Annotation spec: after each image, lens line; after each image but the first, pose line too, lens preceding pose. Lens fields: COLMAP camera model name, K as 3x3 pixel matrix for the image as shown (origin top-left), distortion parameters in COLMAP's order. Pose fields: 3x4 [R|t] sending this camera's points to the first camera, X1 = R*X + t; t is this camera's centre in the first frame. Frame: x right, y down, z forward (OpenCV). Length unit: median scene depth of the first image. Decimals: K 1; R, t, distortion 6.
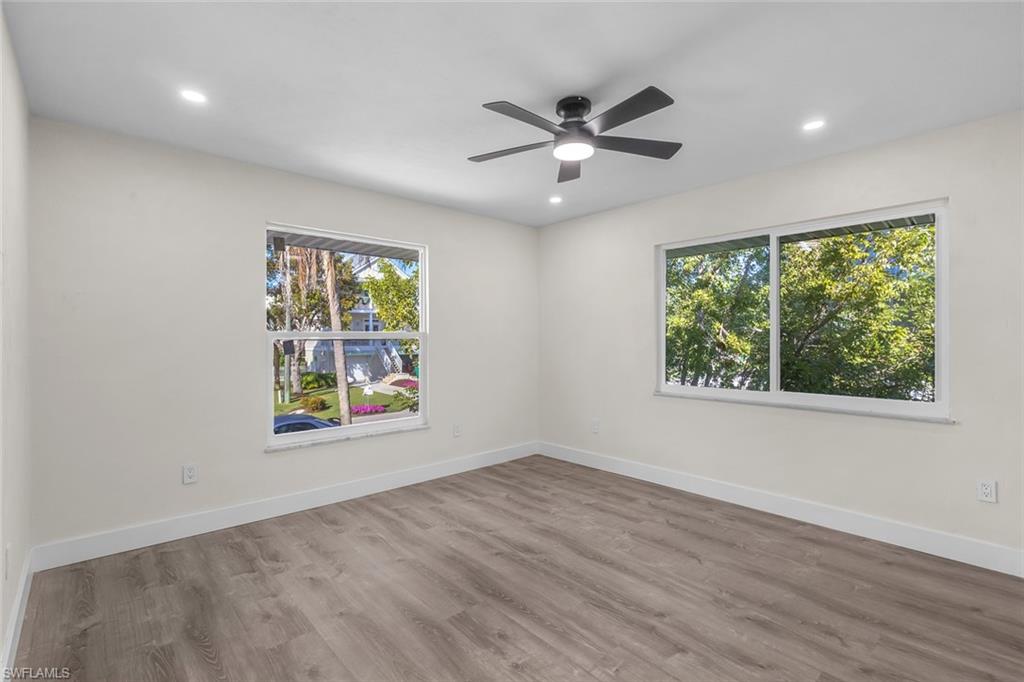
lens RADIAL K [[468.7, 0, 509.5], [0, 468.7, 343.0], [0, 0, 1]] dist [0.005550, 0.000261]
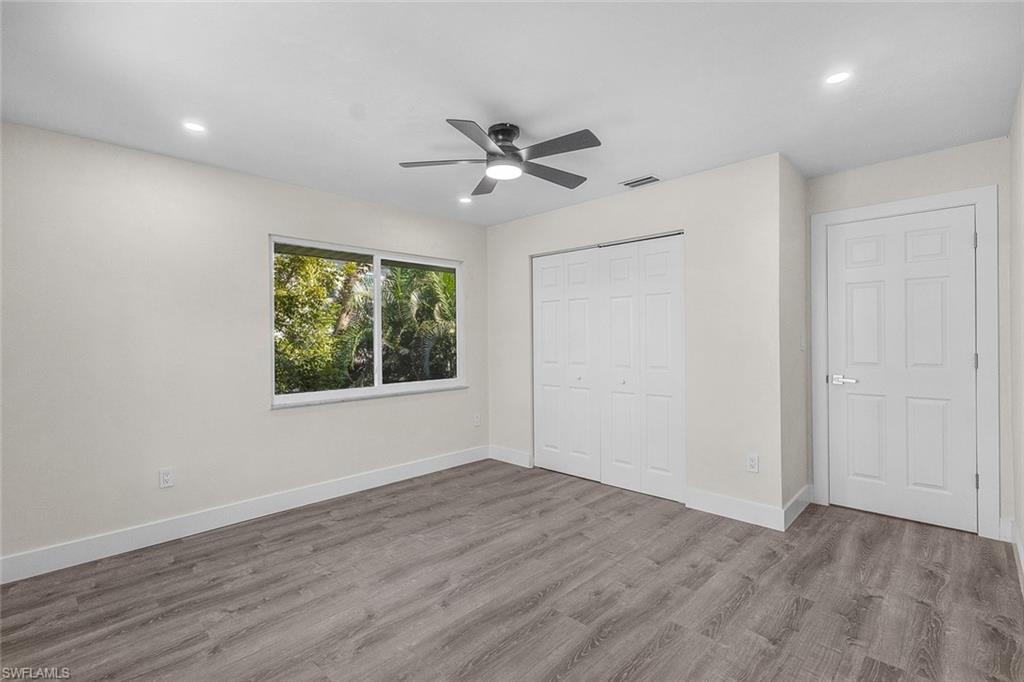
lens RADIAL K [[468.7, 0, 509.8], [0, 468.7, 340.2], [0, 0, 1]] dist [0.005550, 0.000261]
pose [[-0.067921, 0.000505, 0.997691, -0.761270], [0.019217, 0.999815, 0.000802, -0.010620], [-0.997506, 0.019227, -0.067918, 0.833362]]
